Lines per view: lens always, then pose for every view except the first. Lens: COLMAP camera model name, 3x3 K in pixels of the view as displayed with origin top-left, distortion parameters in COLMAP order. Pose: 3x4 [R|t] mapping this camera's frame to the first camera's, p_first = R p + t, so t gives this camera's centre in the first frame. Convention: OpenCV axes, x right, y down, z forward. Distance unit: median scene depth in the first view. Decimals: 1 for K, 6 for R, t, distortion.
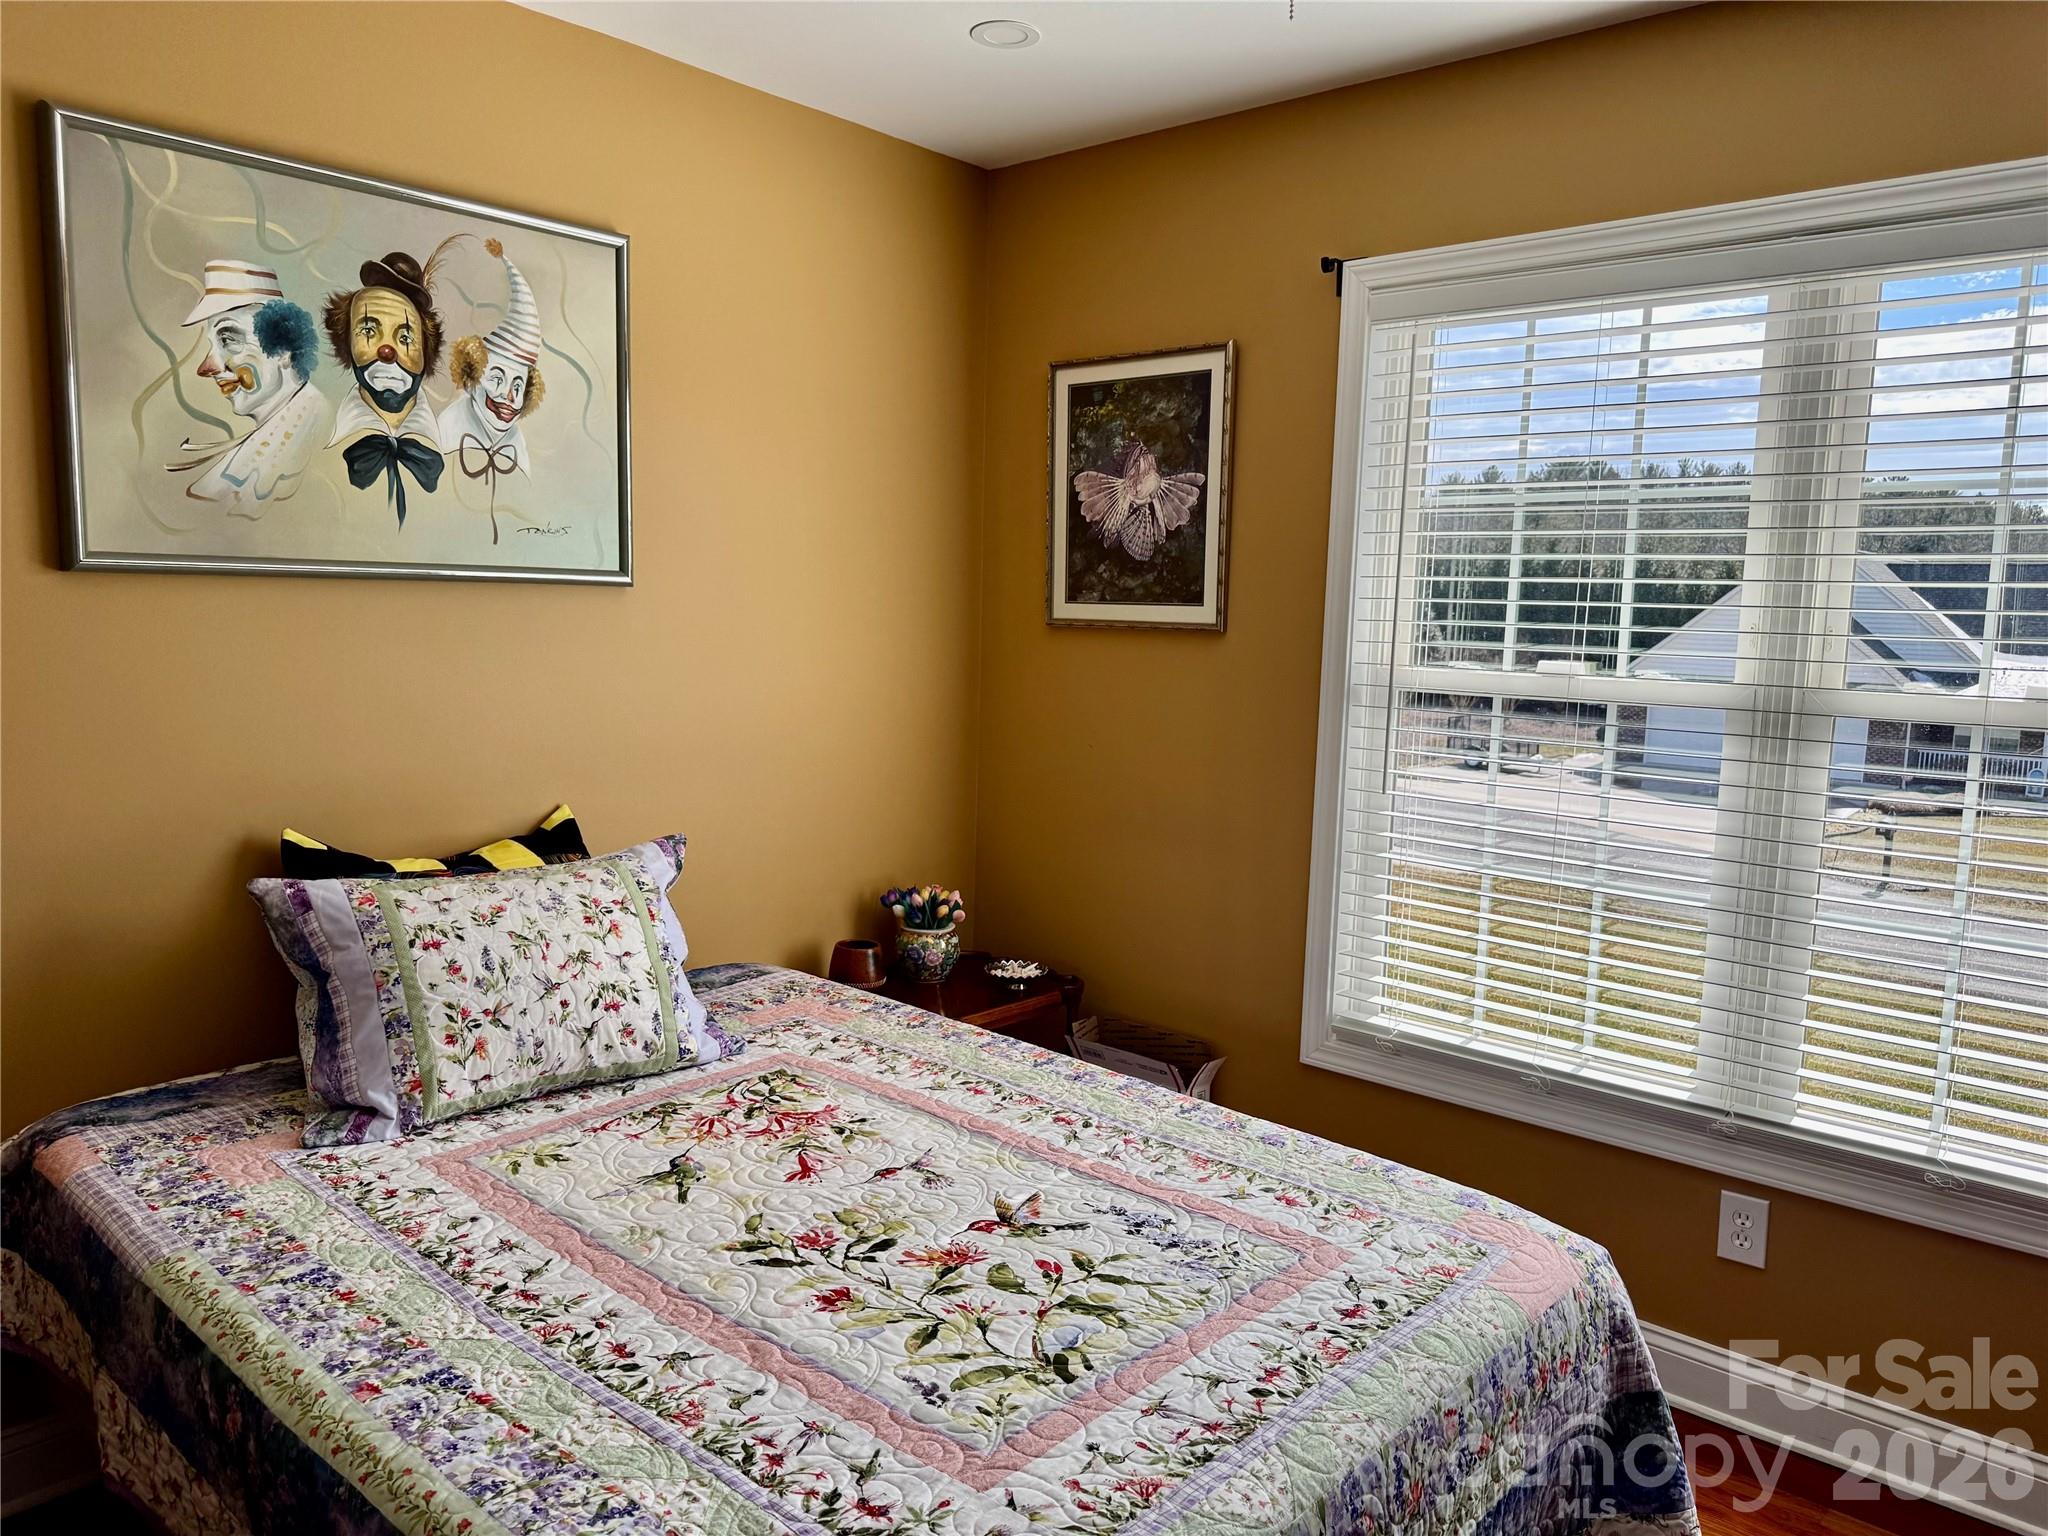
lens RADIAL K [[1441.8, 0, 1024.0], [0, 1441.8, 768.0], [0, 0, 1]] dist [0.174901, -0.285302]
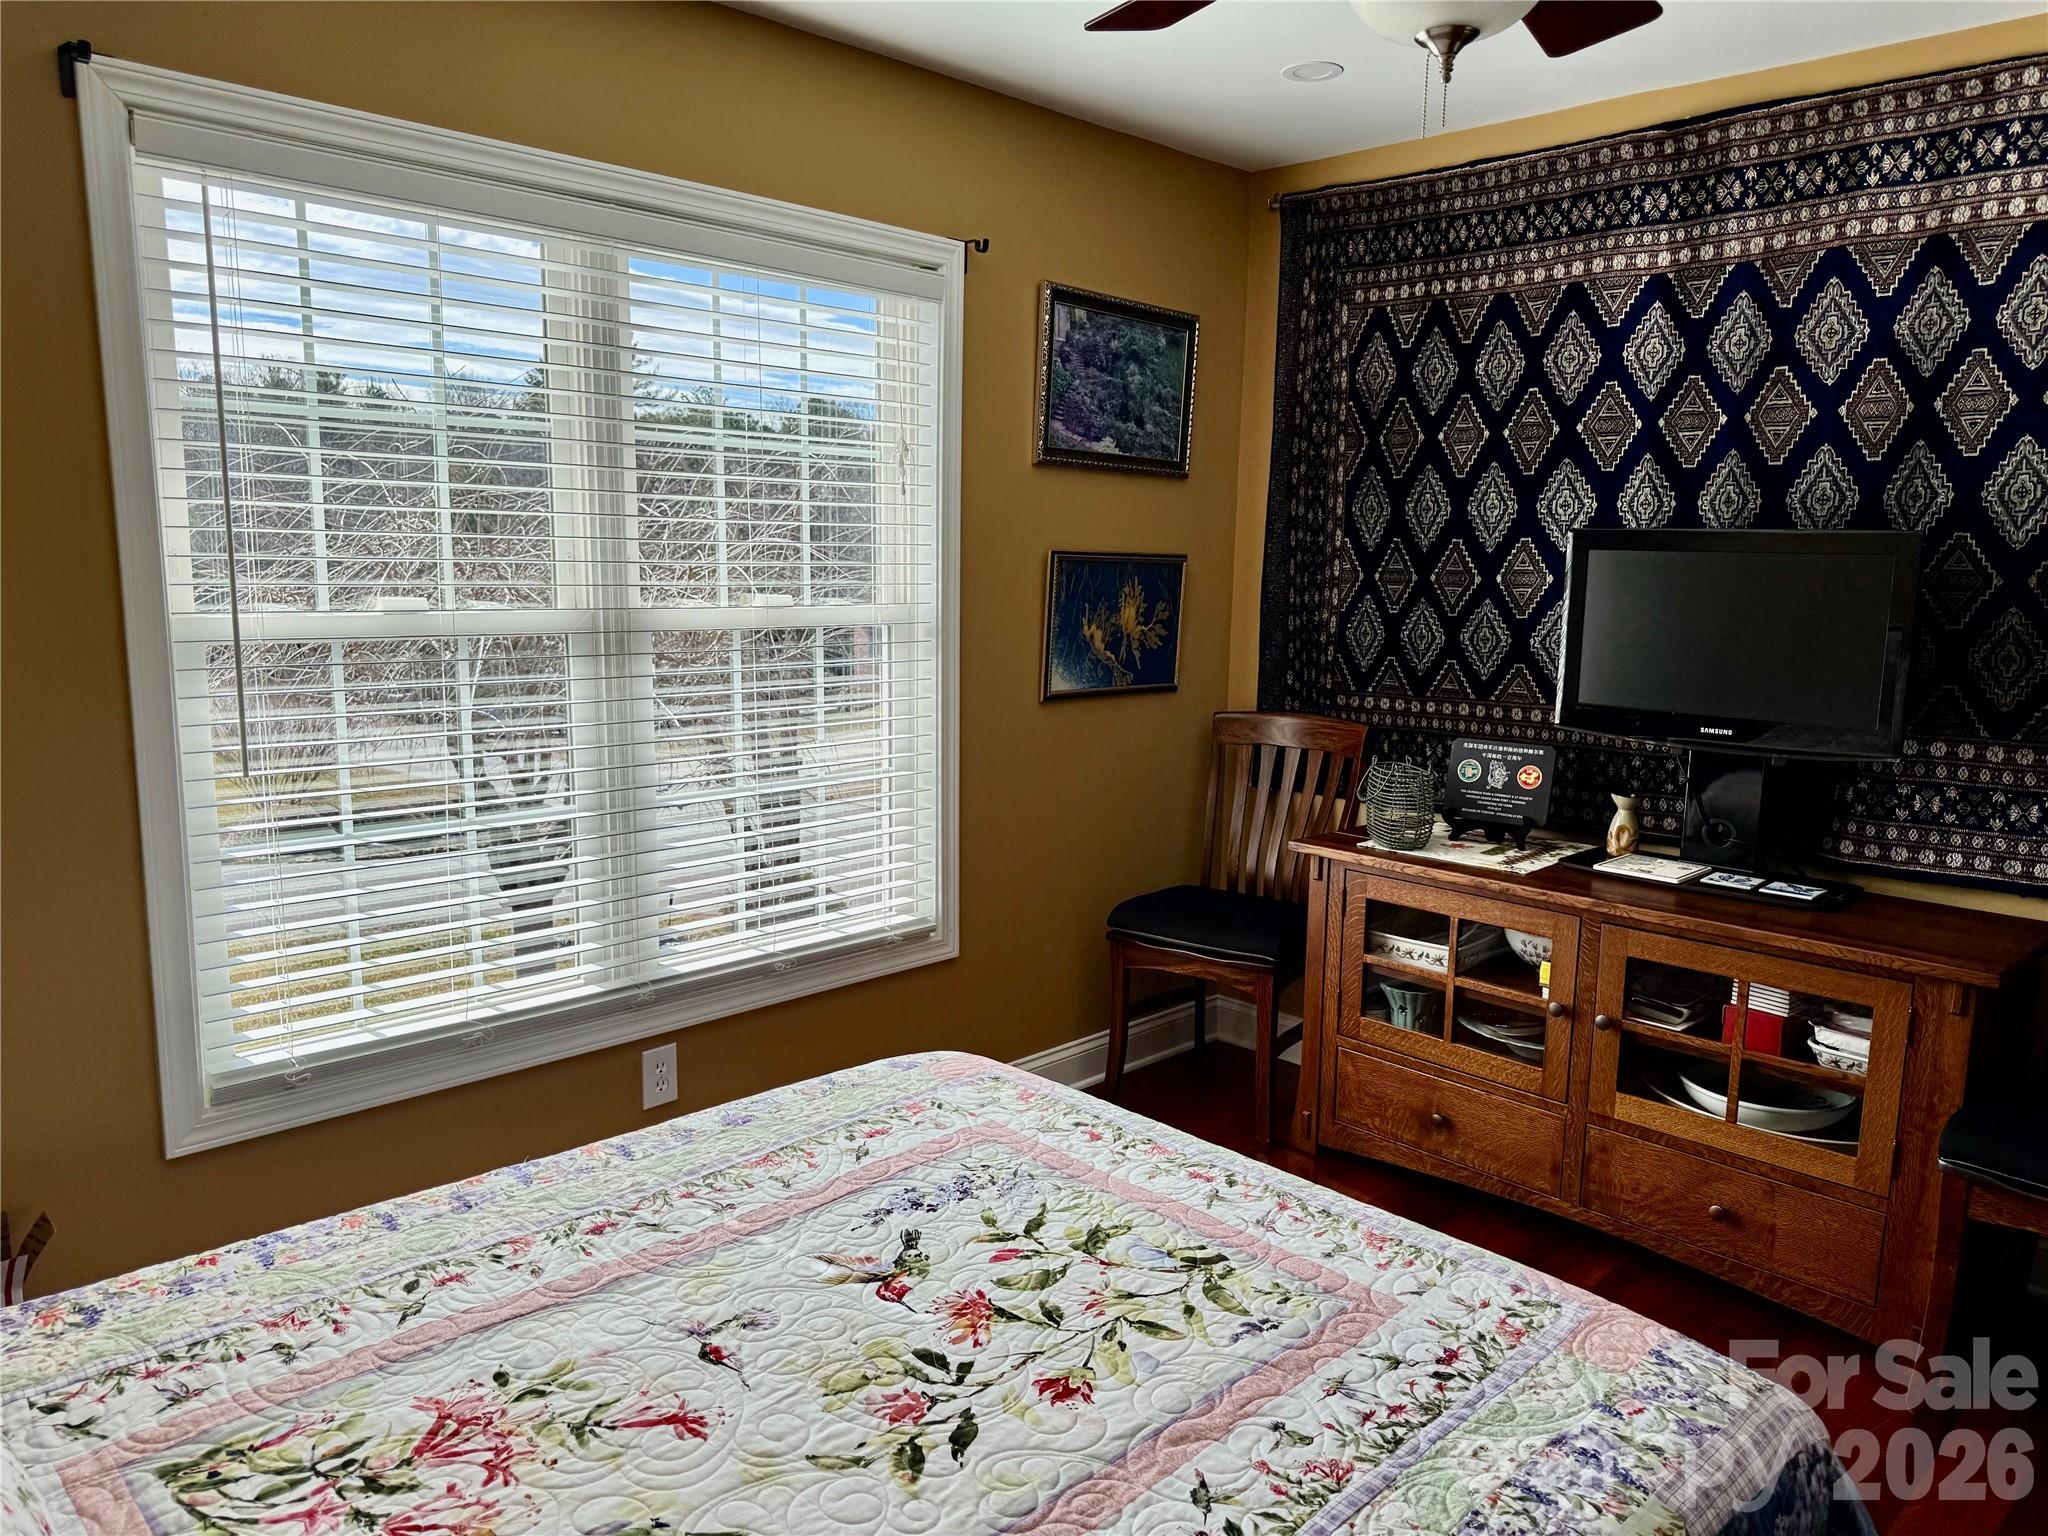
lens RADIAL K [[1461.4, 0, 1024.0], [0, 1461.4, 768.0], [0, 0, 1]] dist [0.057077, -0.092811]
pose [[0.061725, -0.173329, 0.982928, -0.793572], [0.108360, 0.980148, 0.166034, -0.115705], [-0.992194, 0.096261, 0.079282, 0.812479]]
